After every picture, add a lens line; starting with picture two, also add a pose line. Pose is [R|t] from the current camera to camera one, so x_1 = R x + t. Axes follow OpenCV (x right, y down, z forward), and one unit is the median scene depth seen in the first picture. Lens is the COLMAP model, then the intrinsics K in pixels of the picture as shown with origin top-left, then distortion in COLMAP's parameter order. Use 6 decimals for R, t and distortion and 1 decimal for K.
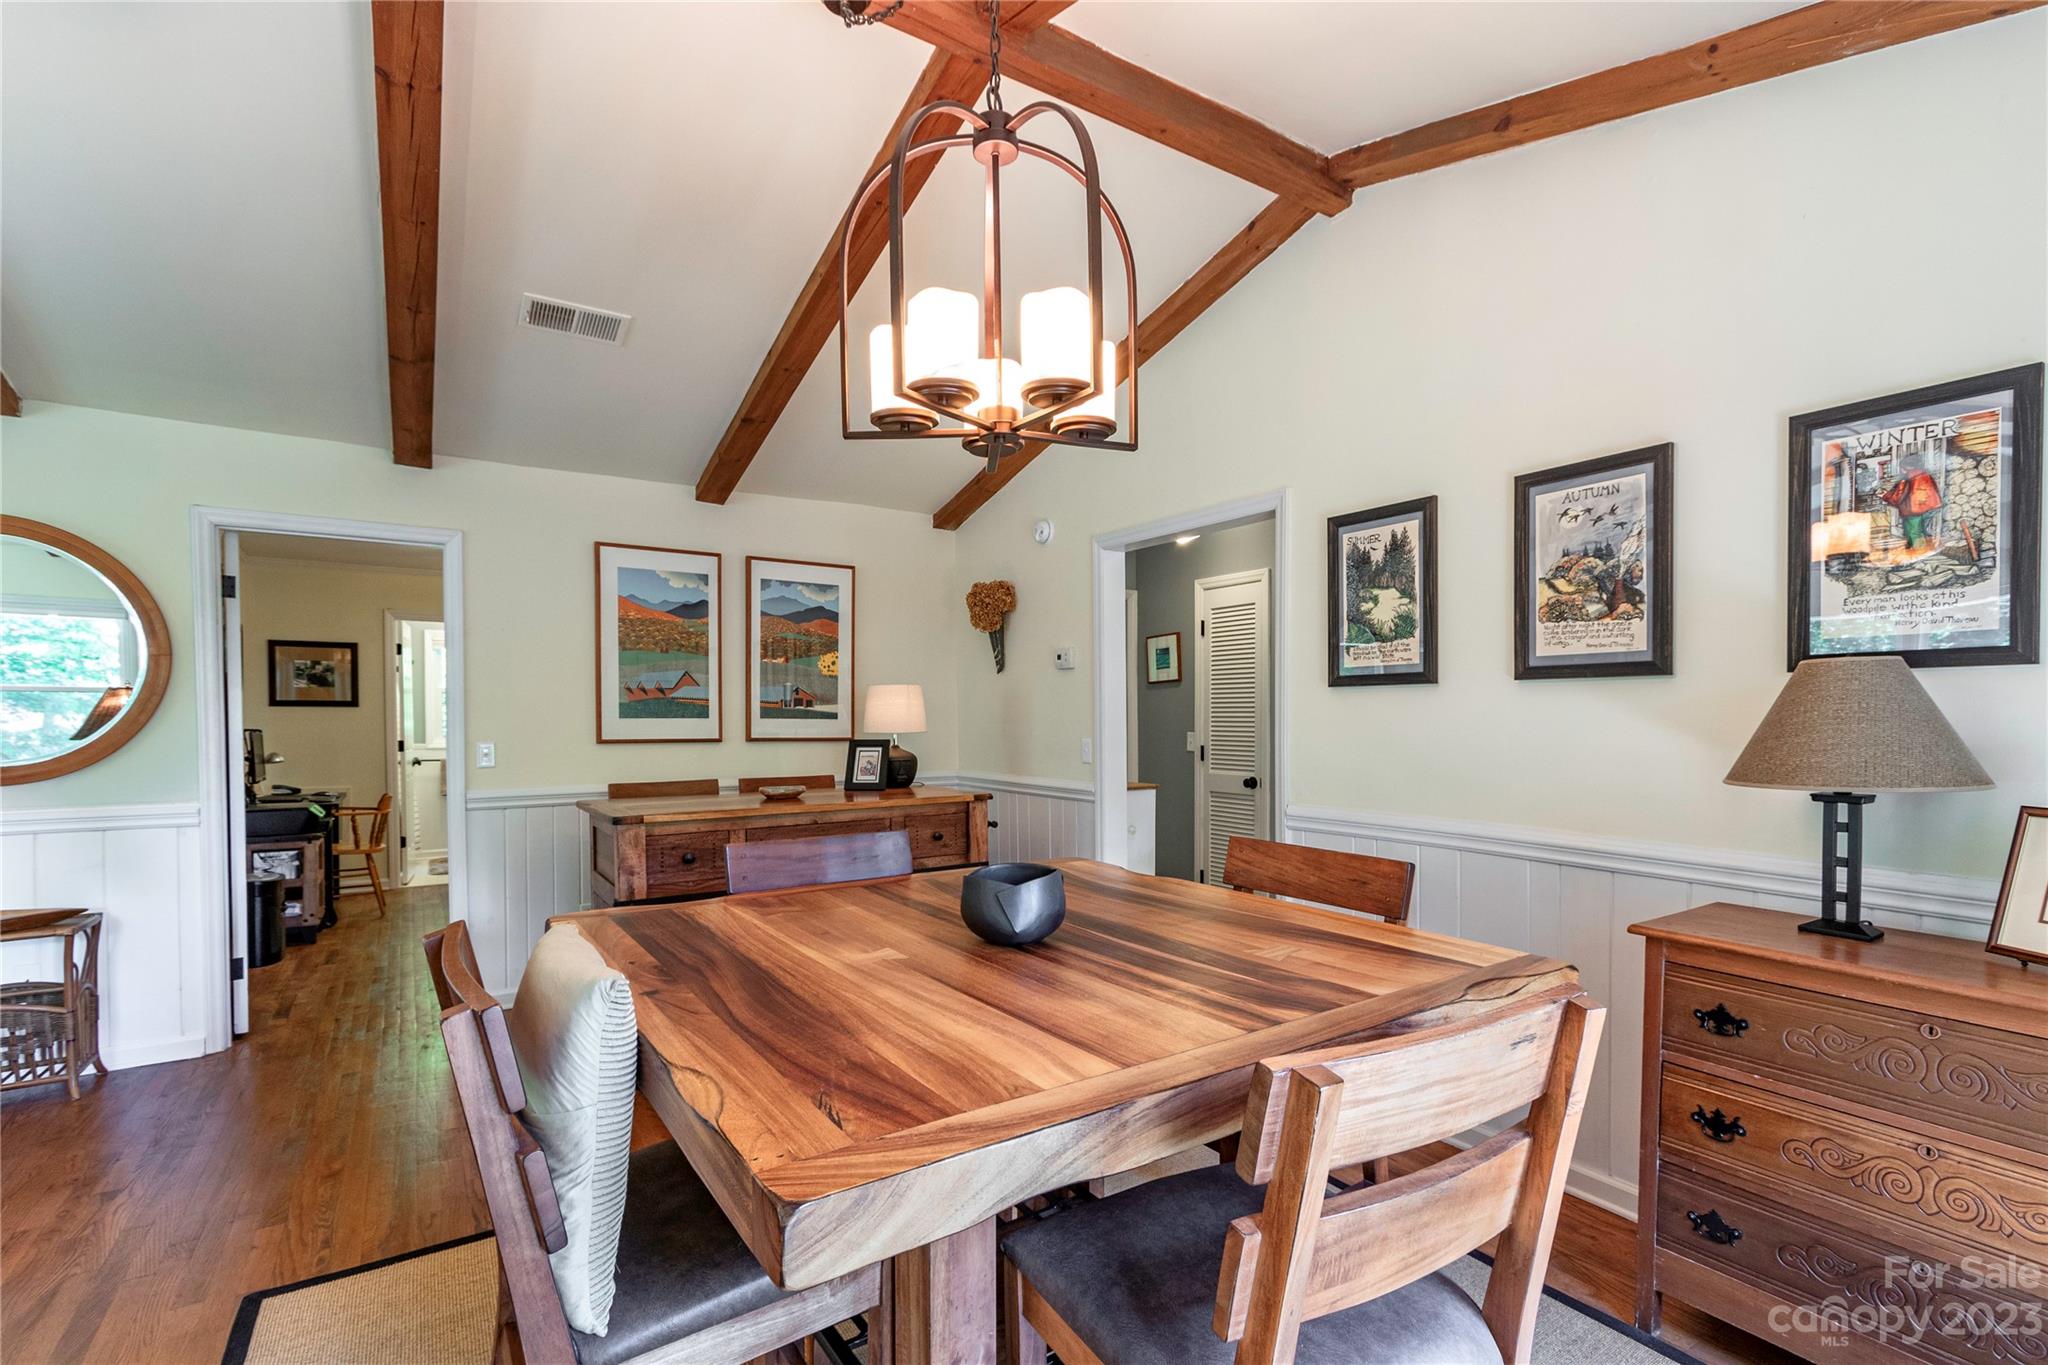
lens RADIAL K [[950.0, 0, 1031.2], [0, 950.0, 740.9], [0, 0, 1]] dist [0.009830, -0.002444]
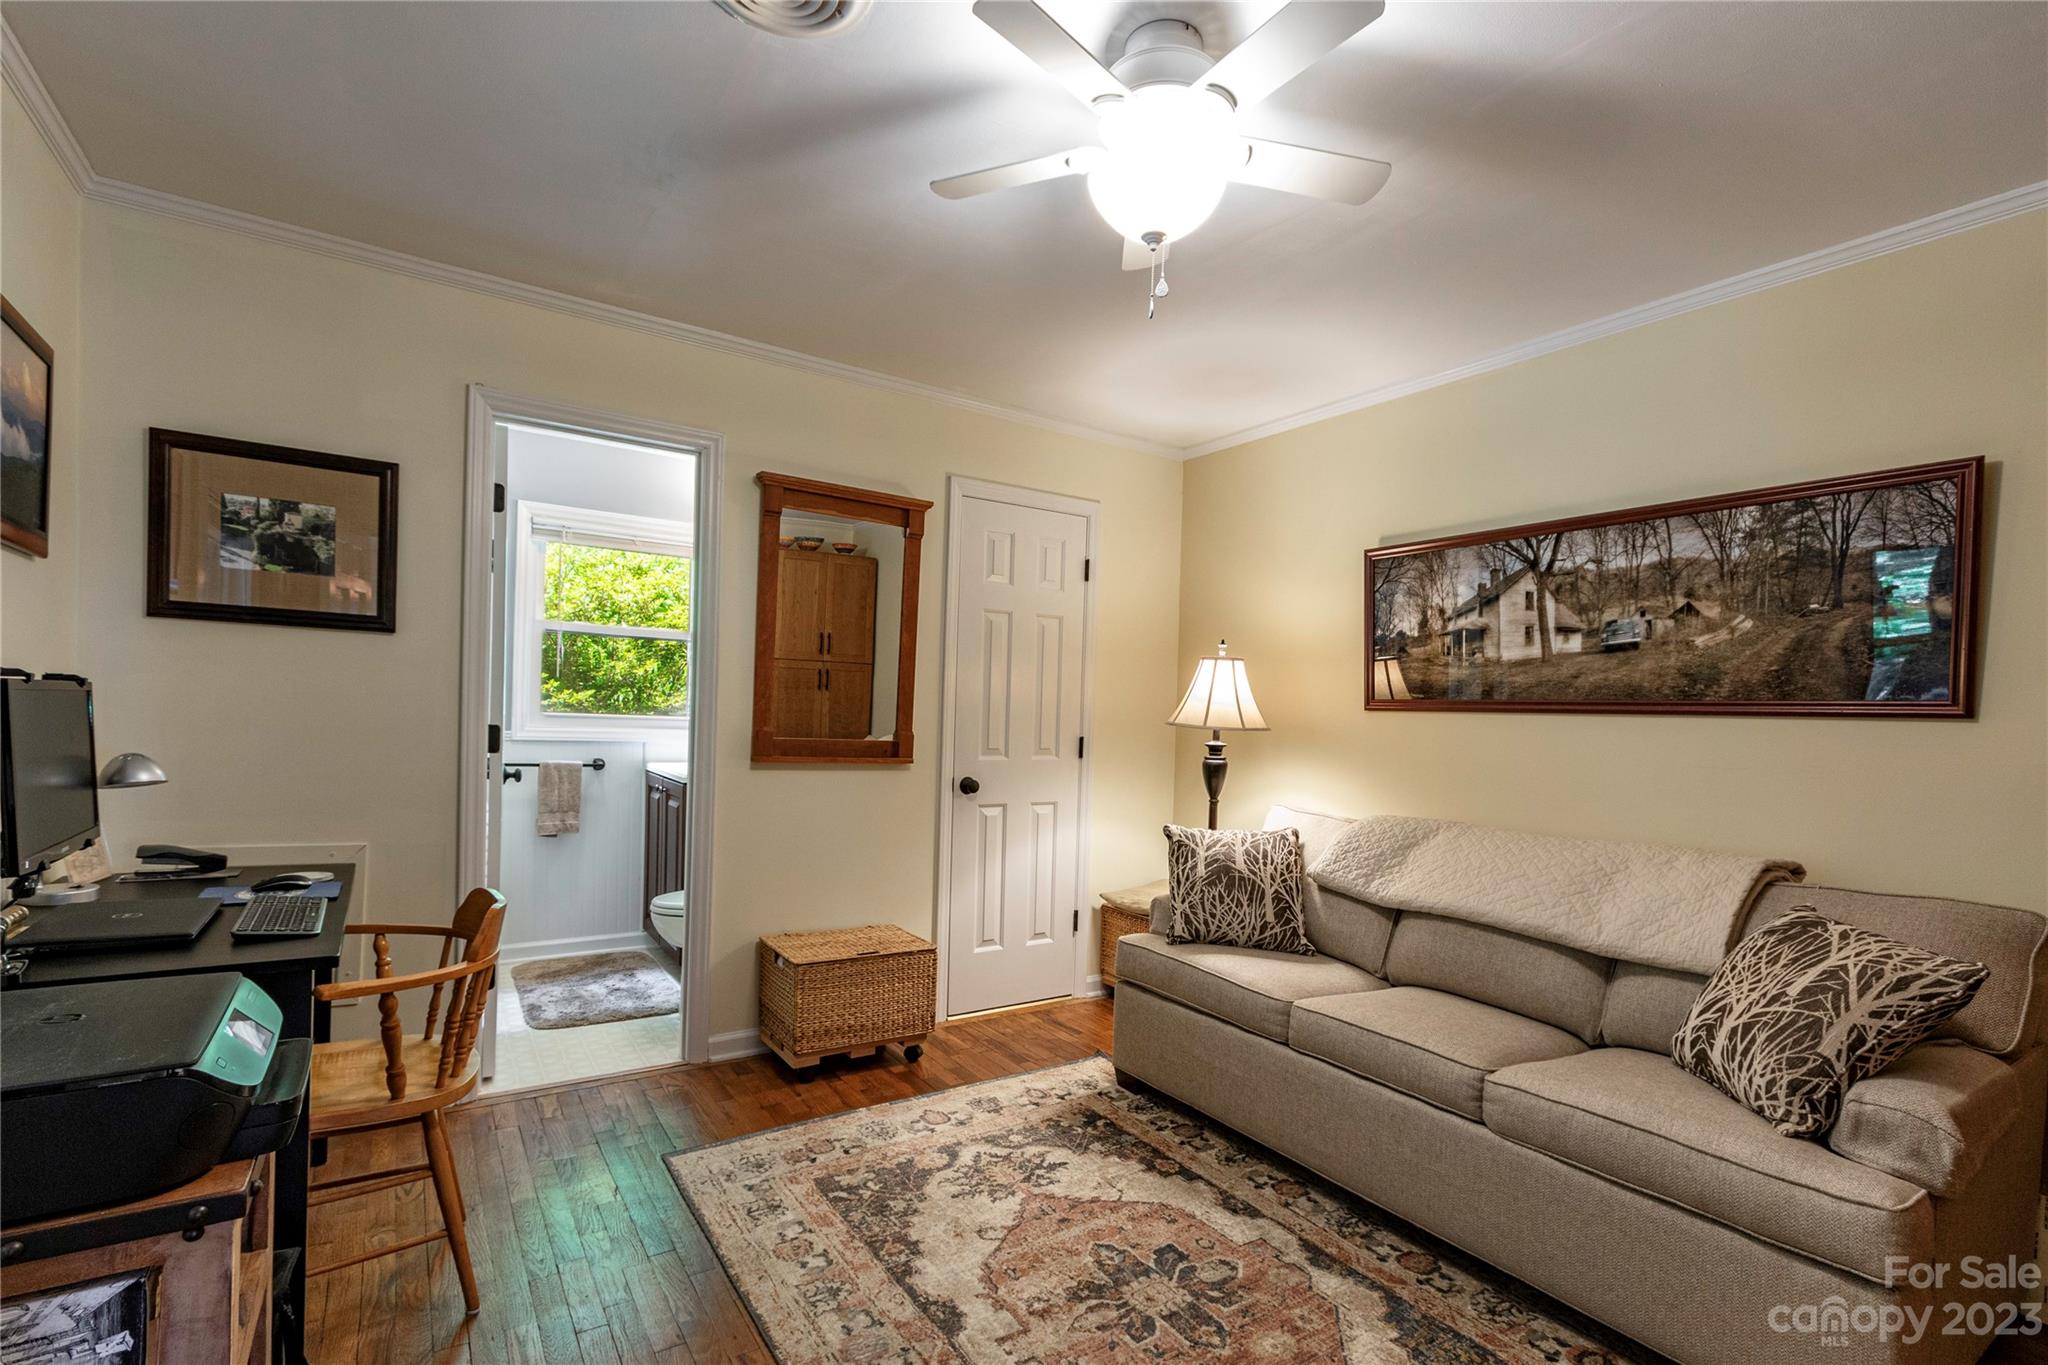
lens RADIAL K [[950.0, 0, 1018.6], [0, 950.0, 739.3], [0, 0, 1]] dist [0.009830, -0.002444]
pose [[0.999367, 0.035073, 0.005954, -0.797398], [-0.035008, 0.999329, -0.010769, 0.001551], [-0.006327, 0.010554, 0.999924, 1.080209]]
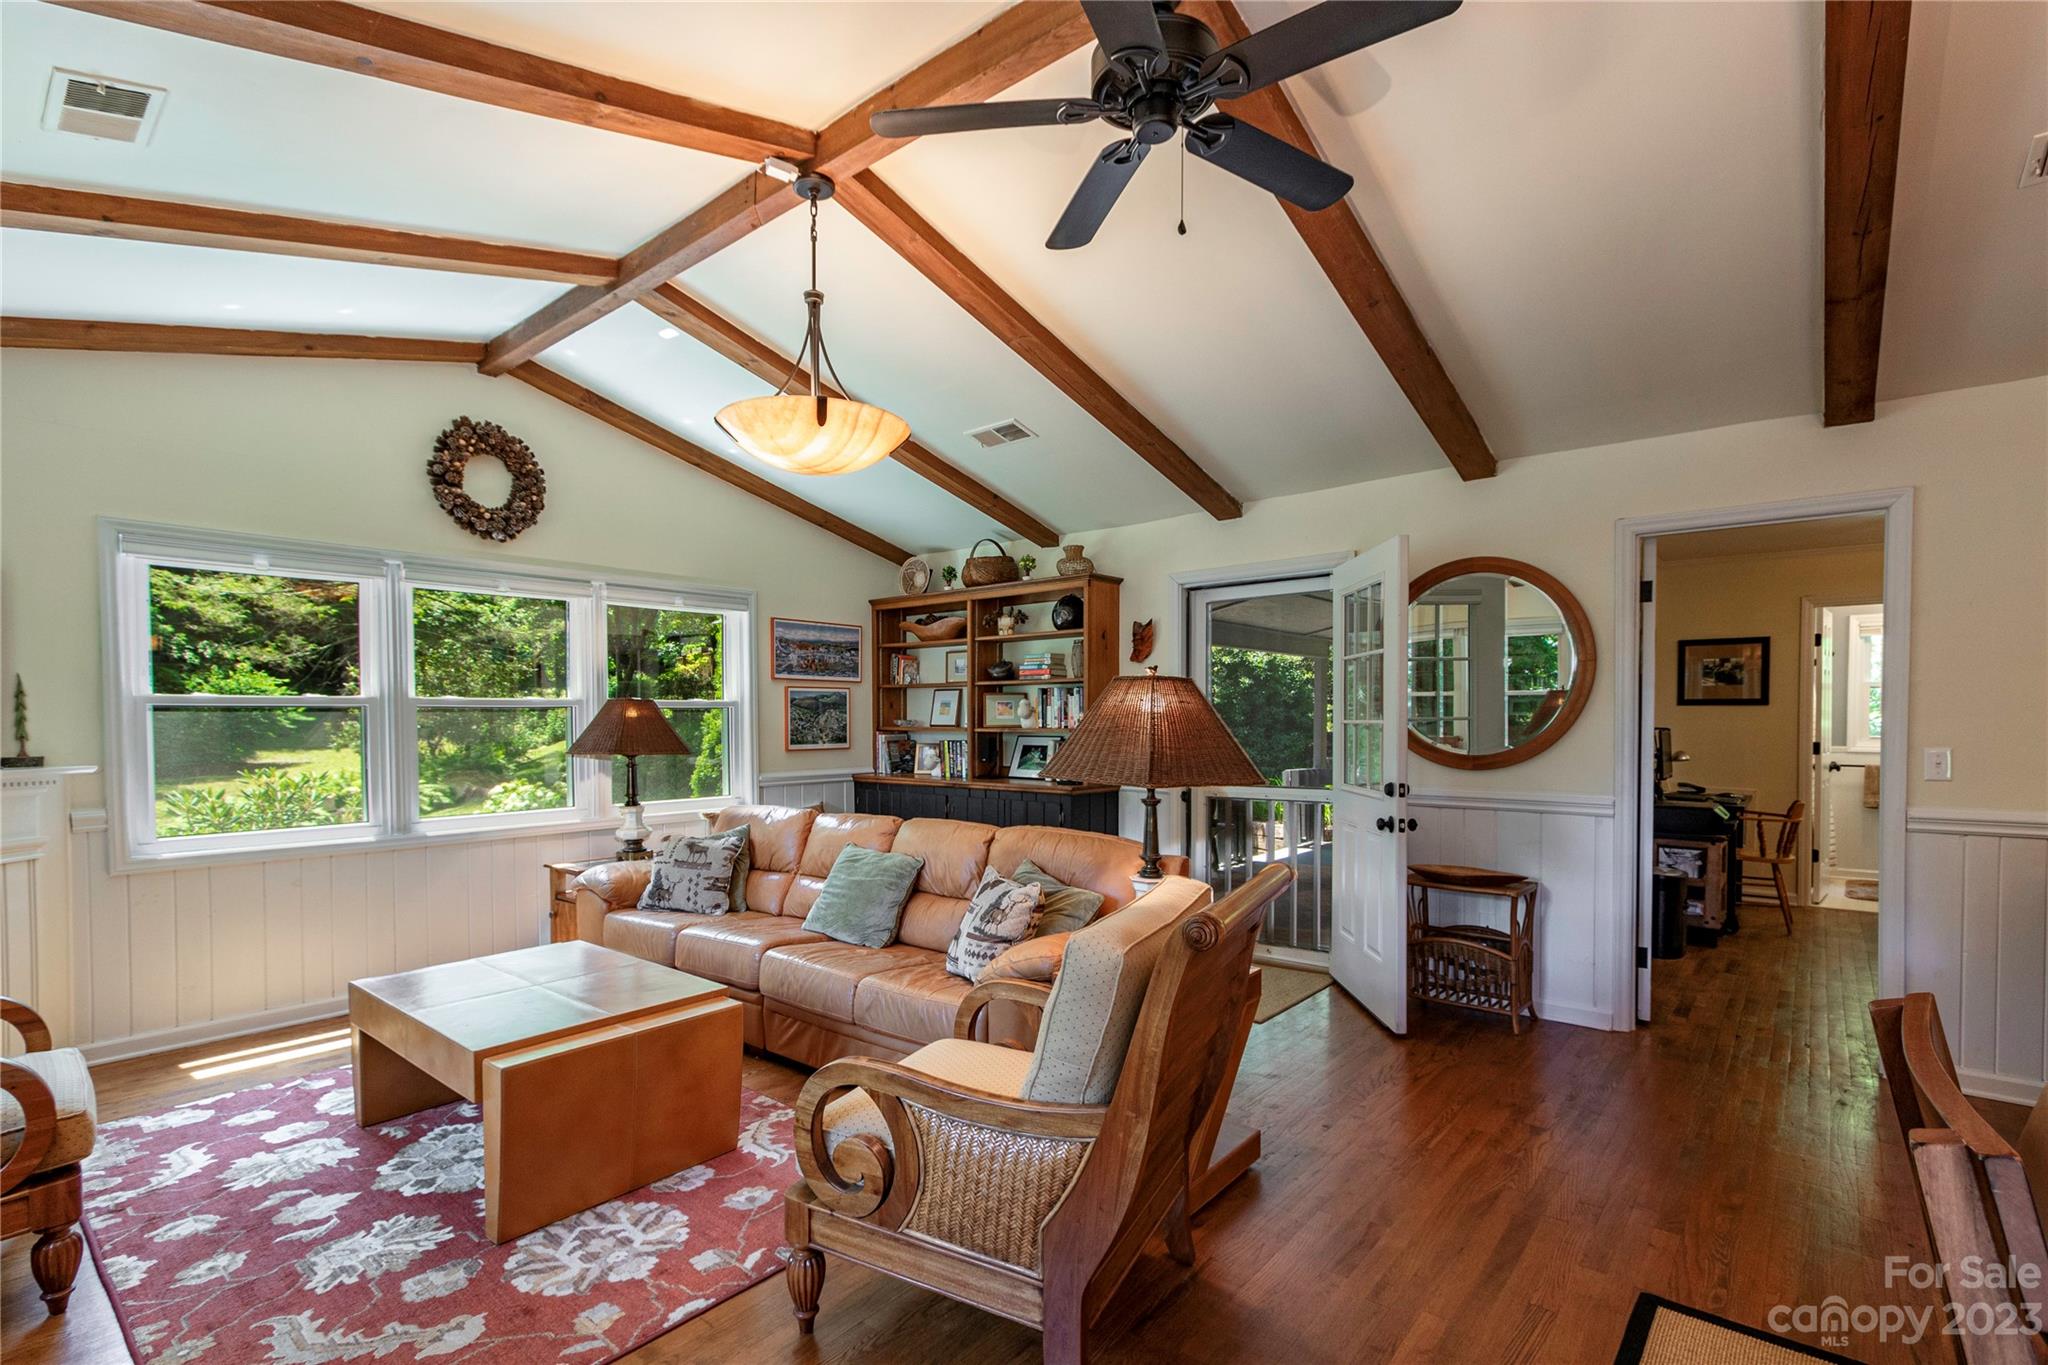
lens RADIAL K [[950.0, 0, 1011.7], [0, 950.0, 731.7], [0, 0, 1]] dist [0.009830, -0.002444]
pose [[0.285593, 0.016789, -0.958204, -0.033977], [-0.024304, 0.999652, 0.010271, -0.001975], [0.958043, 0.020355, 0.285902, 0.038439]]
